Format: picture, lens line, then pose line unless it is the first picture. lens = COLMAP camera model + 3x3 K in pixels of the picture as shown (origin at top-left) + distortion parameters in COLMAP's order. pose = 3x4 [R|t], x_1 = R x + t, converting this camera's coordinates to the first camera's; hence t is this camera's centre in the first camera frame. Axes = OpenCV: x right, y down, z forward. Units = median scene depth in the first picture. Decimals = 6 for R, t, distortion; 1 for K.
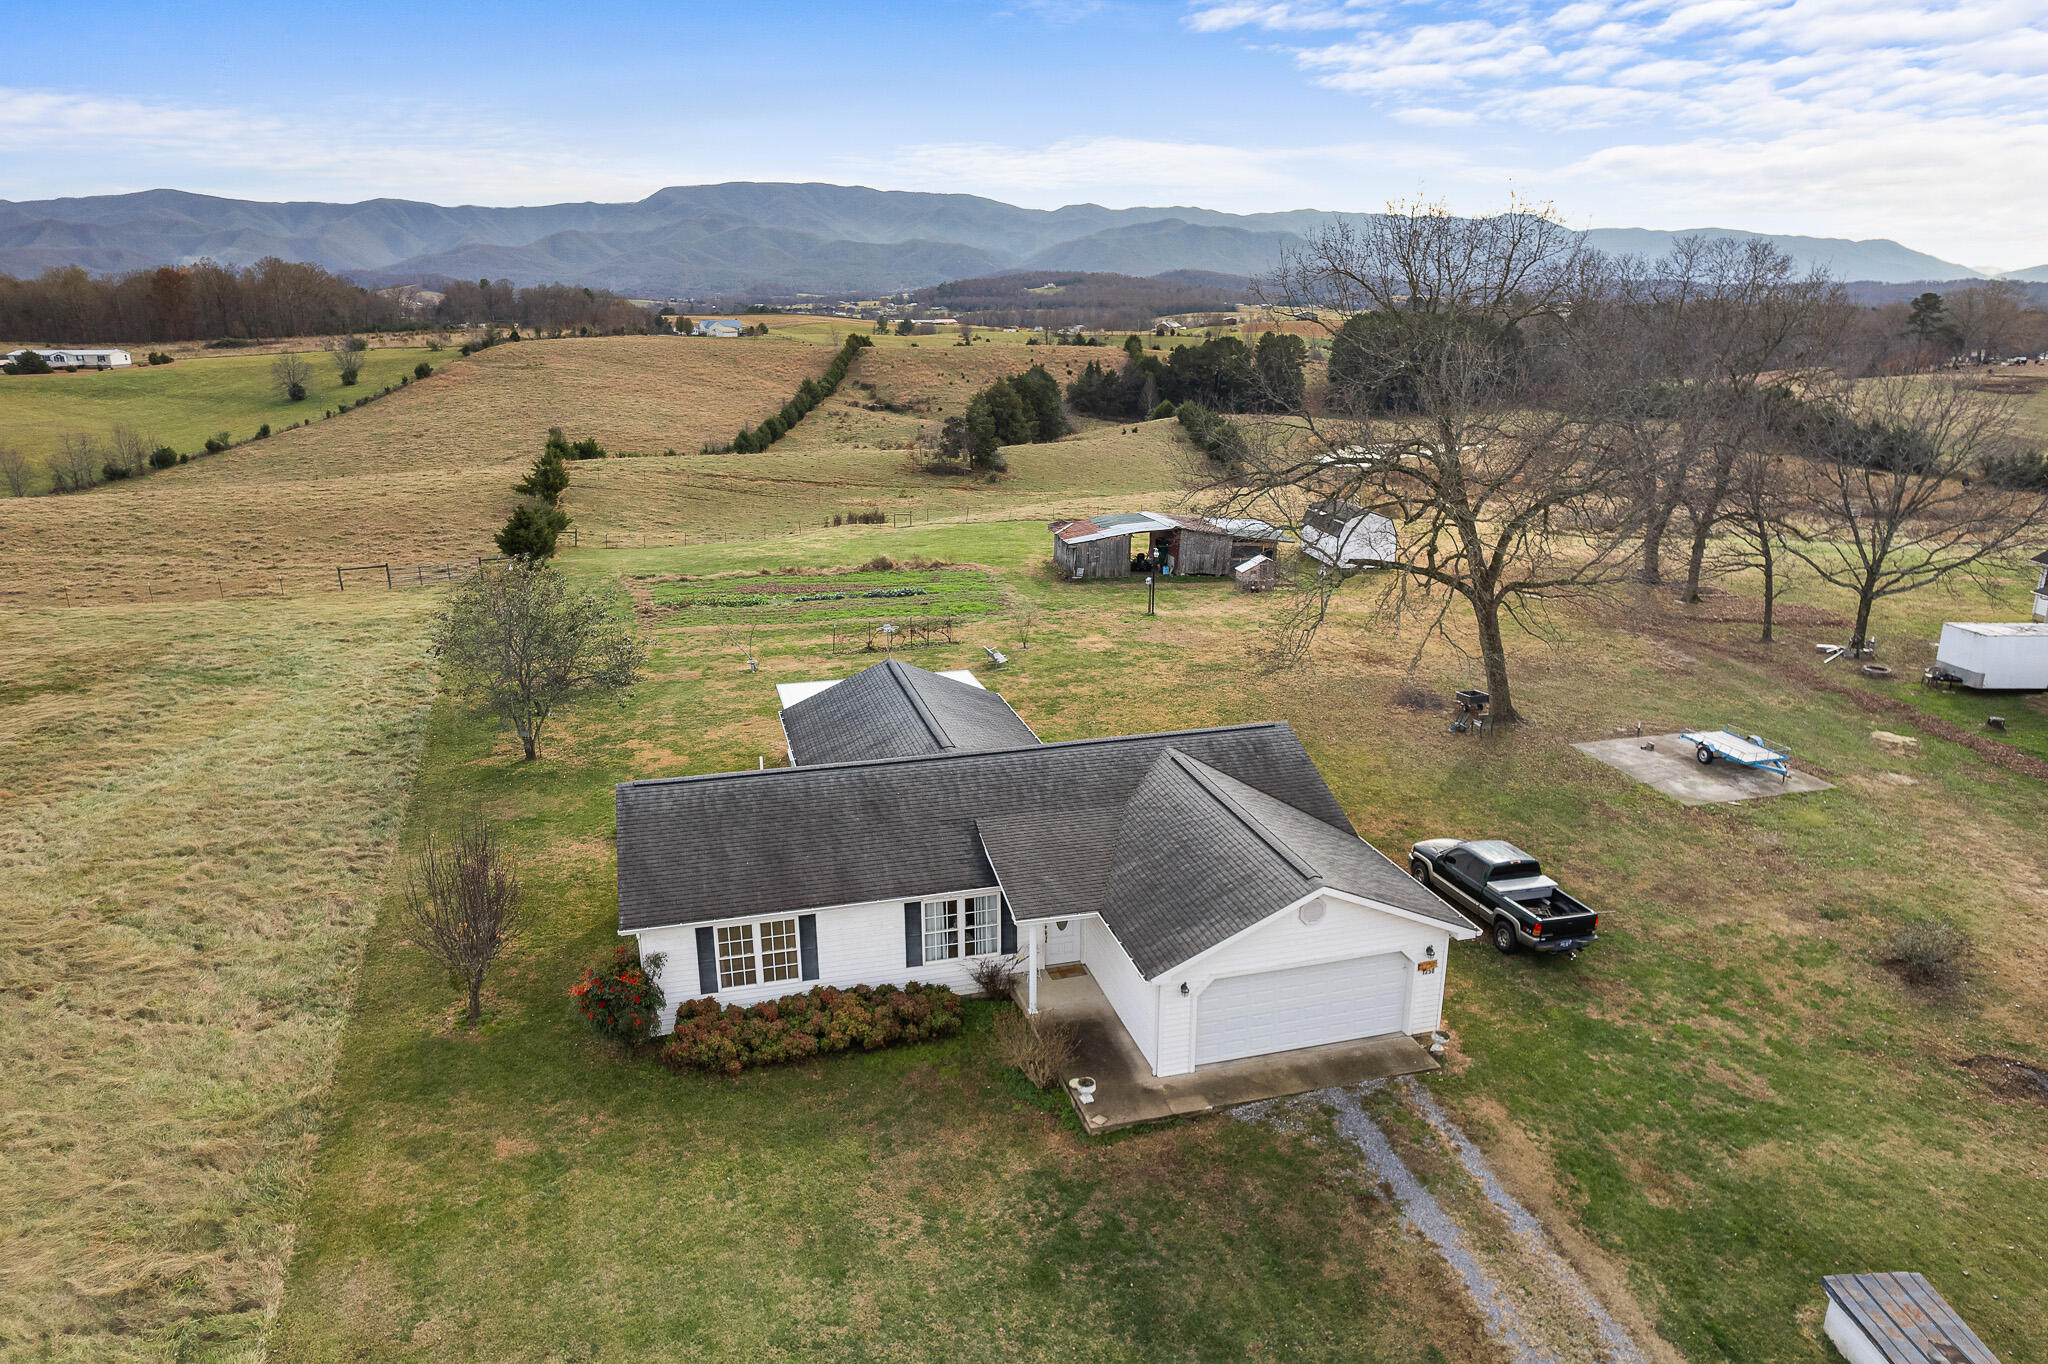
lens RADIAL K [[1316.2, 0, 1027.8], [0, 1316.2, 702.9], [0, 0, 1]] dist [-0.078465, 0.071942]
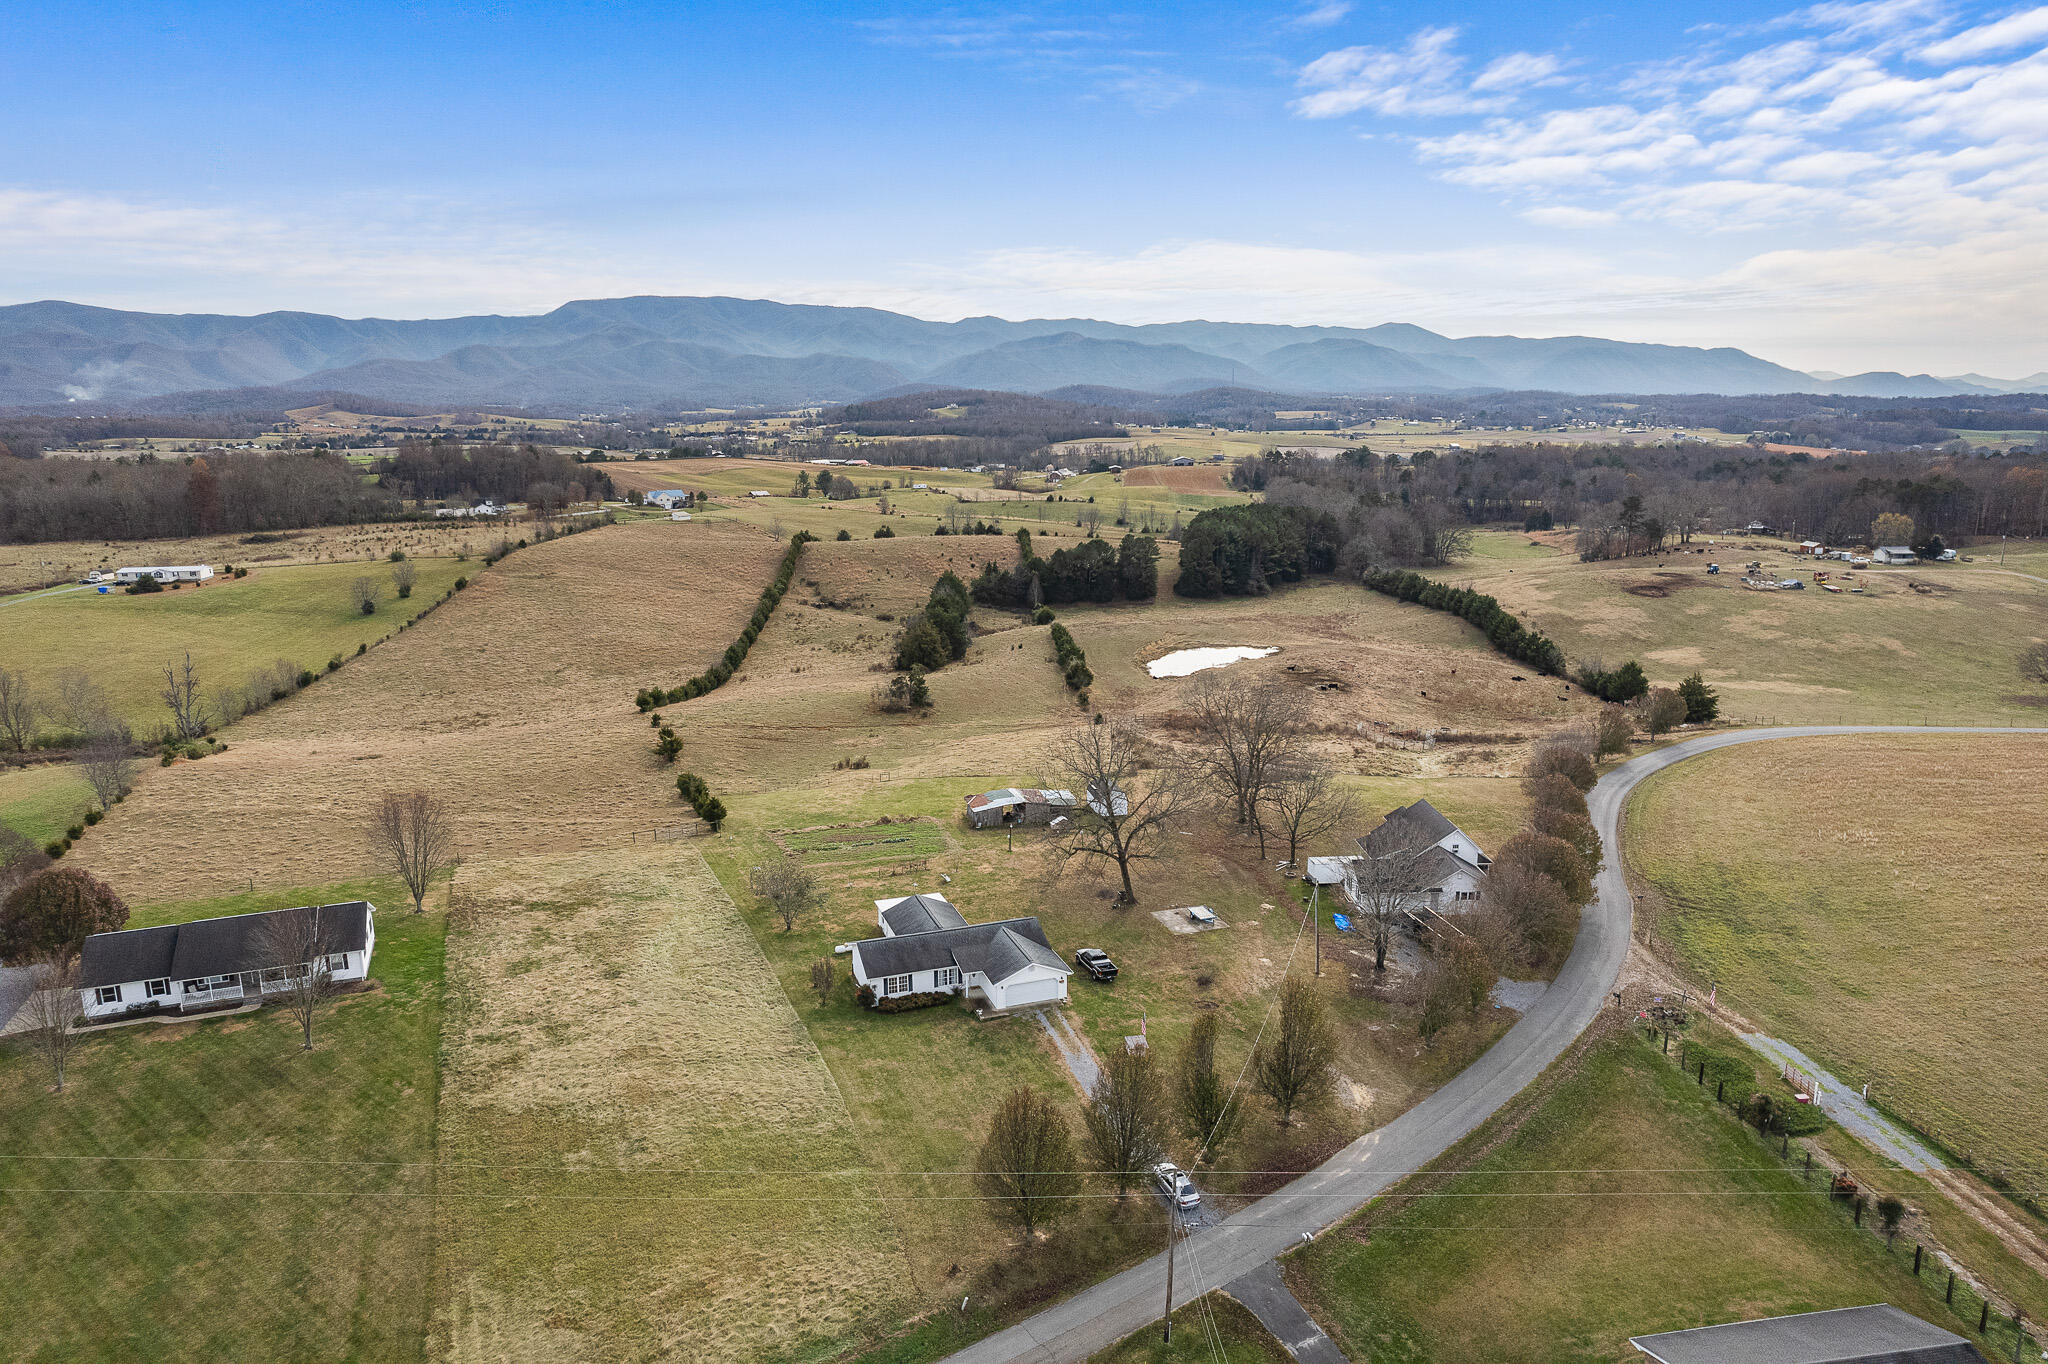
lens RADIAL K [[1316.8, 0, 1025.3], [0, 1316.8, 719.9], [0, 0, 1]] dist [-0.051946, 0.001576]
pose [[0.997523, -0.021188, 0.067072, -0.010139], [0.025150, 0.997953, -0.058794, -0.053362], [-0.065689, 0.060335, 0.996014, -0.442376]]
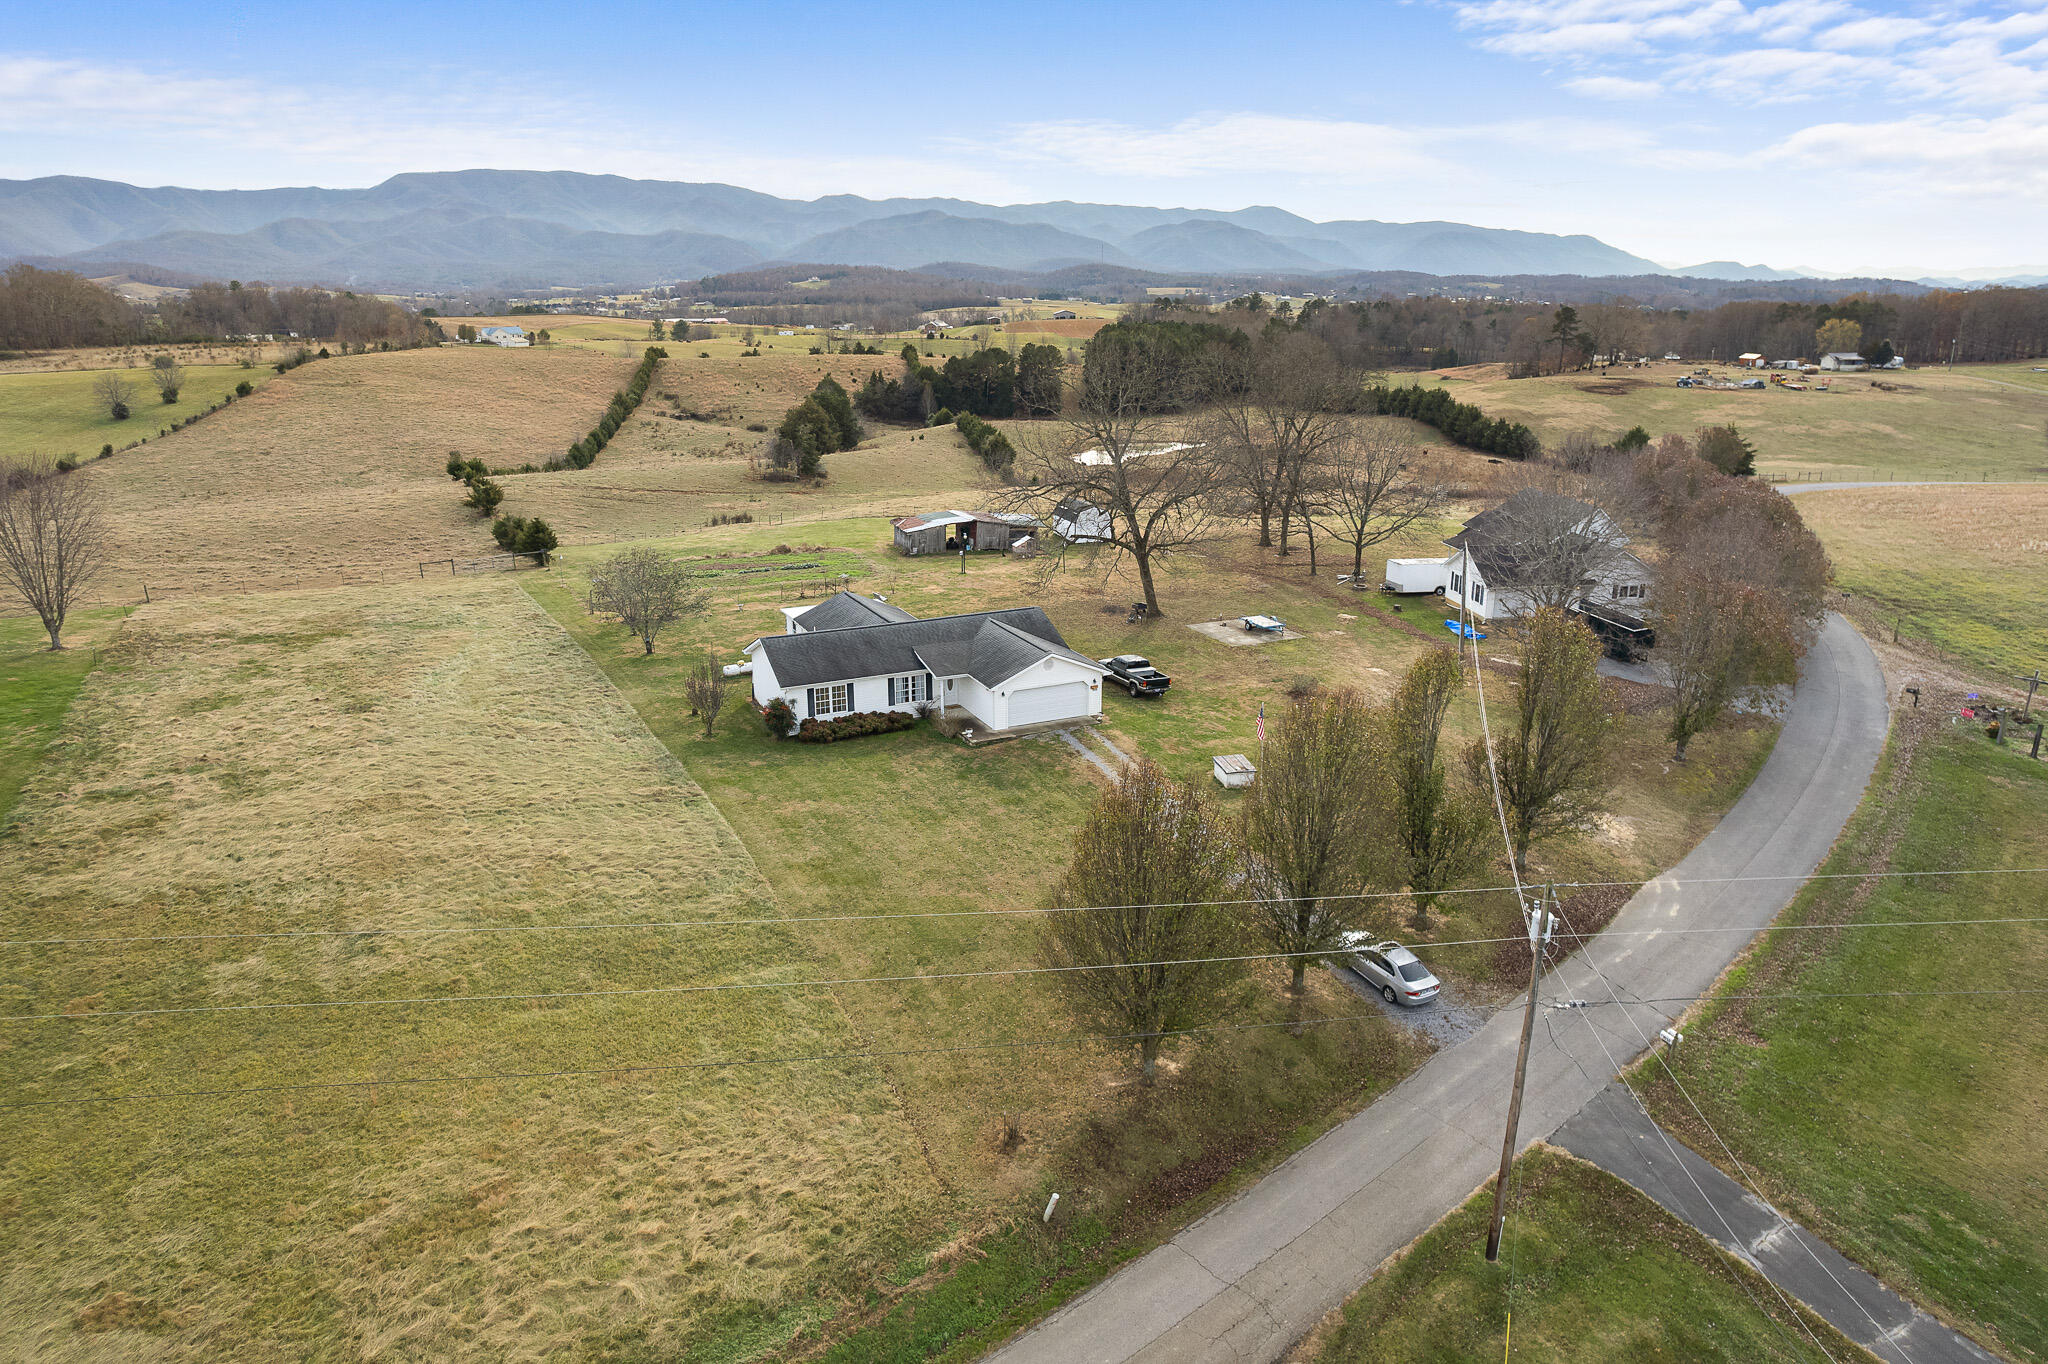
lens RADIAL K [[1316.2, 0, 1027.8], [0, 1316.2, 702.9], [0, 0, 1]] dist [-0.078465, 0.071942]
pose [[0.985025, -0.049816, 0.165058, -0.035804], [0.048511, 0.998751, 0.011931, 0.026679], [-0.165446, -0.003745, 0.986212, -0.216055]]
